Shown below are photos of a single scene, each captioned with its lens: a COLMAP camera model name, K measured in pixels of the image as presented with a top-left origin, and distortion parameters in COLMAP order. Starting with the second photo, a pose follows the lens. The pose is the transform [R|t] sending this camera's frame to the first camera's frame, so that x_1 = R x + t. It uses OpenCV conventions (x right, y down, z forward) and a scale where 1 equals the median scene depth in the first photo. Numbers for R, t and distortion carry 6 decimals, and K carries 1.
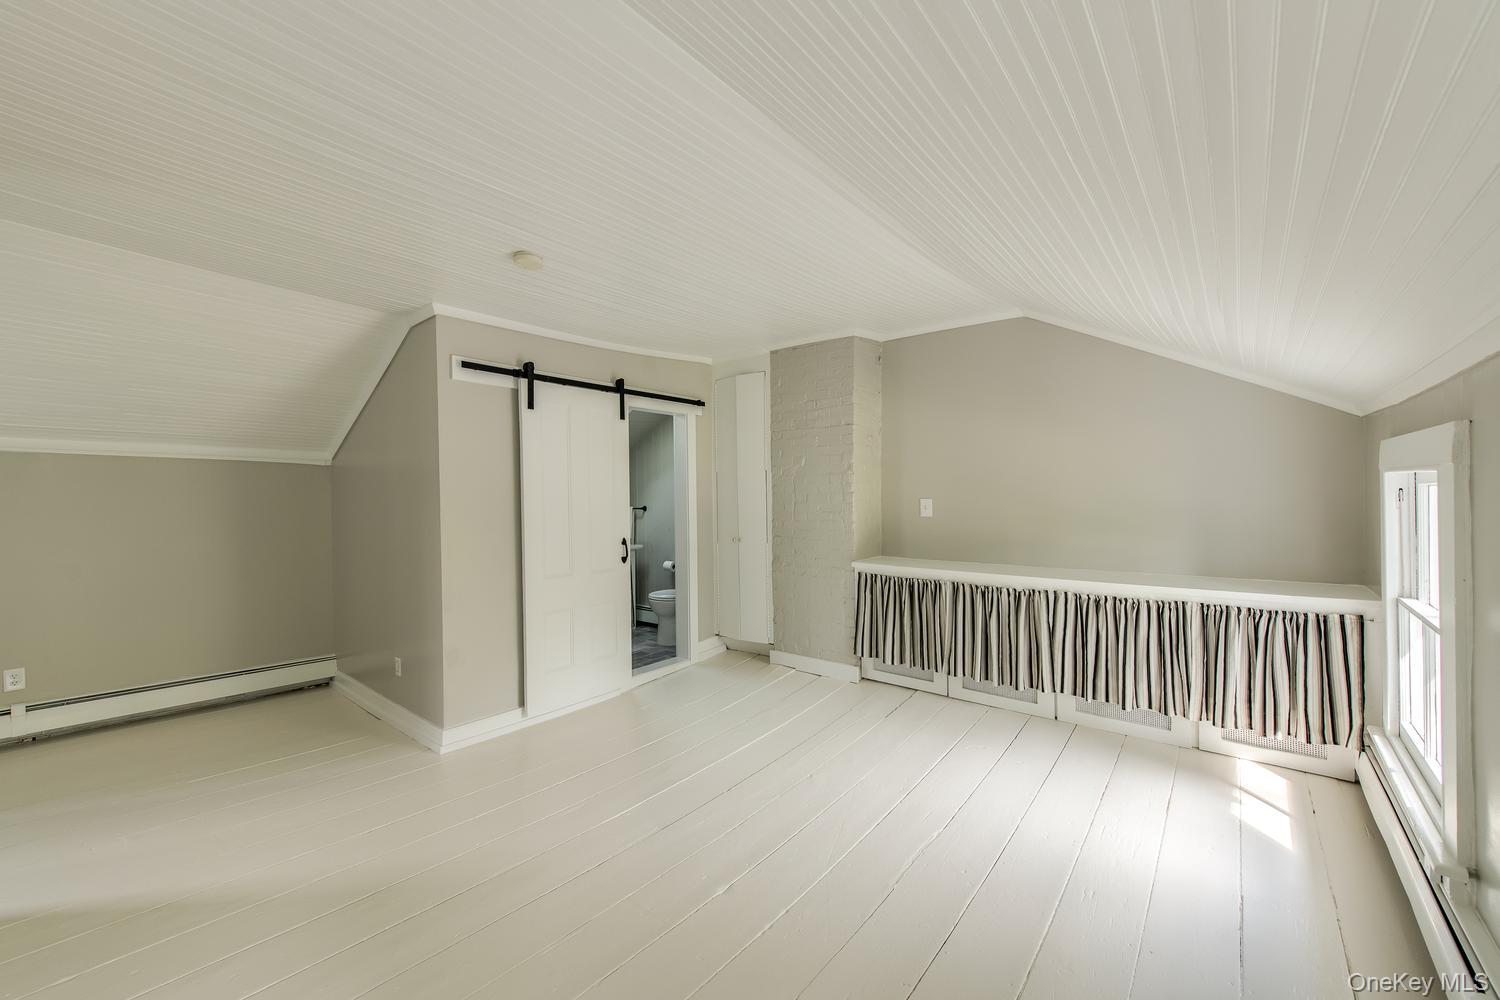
lens RADIAL K [[596.9, 0, 750.0], [0, 596.9, 500.0], [0, 0, 1]] dist [0.009784, -0.005057]
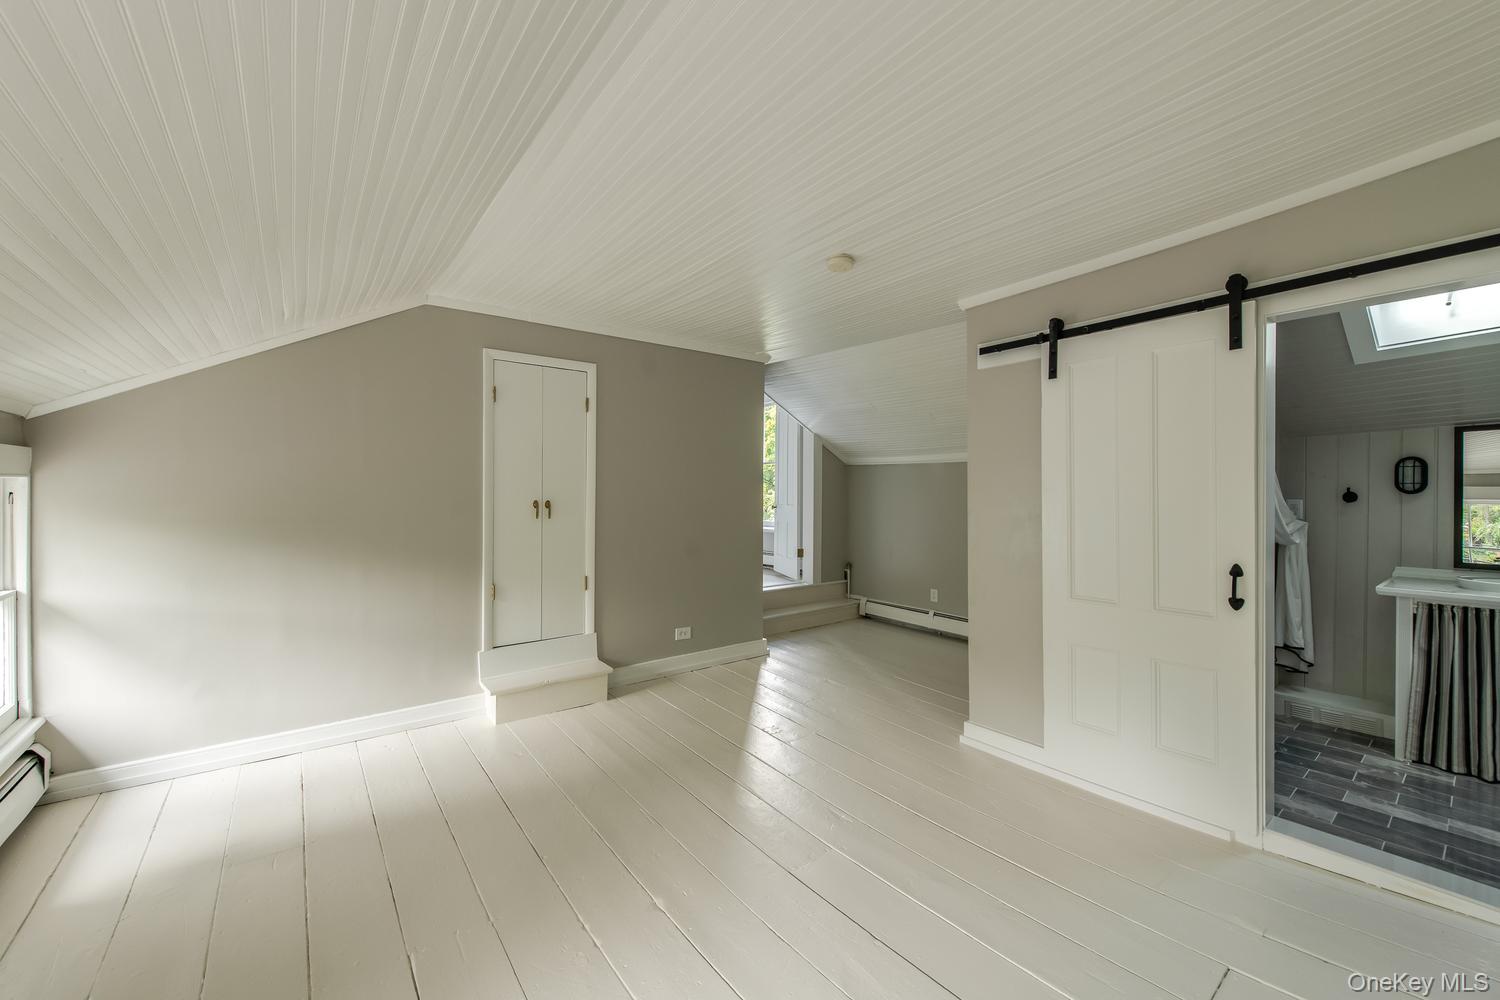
lens RADIAL K [[596.9, 0, 750.0], [0, 596.9, 500.0], [0, 0, 1]] dist [0.009784, -0.005057]
pose [[-0.239033, 0.021328, -0.970777, 0.491852], [0.005469, 0.999772, 0.020618, -0.010575], [0.970996, -0.000380, -0.239095, 0.795201]]
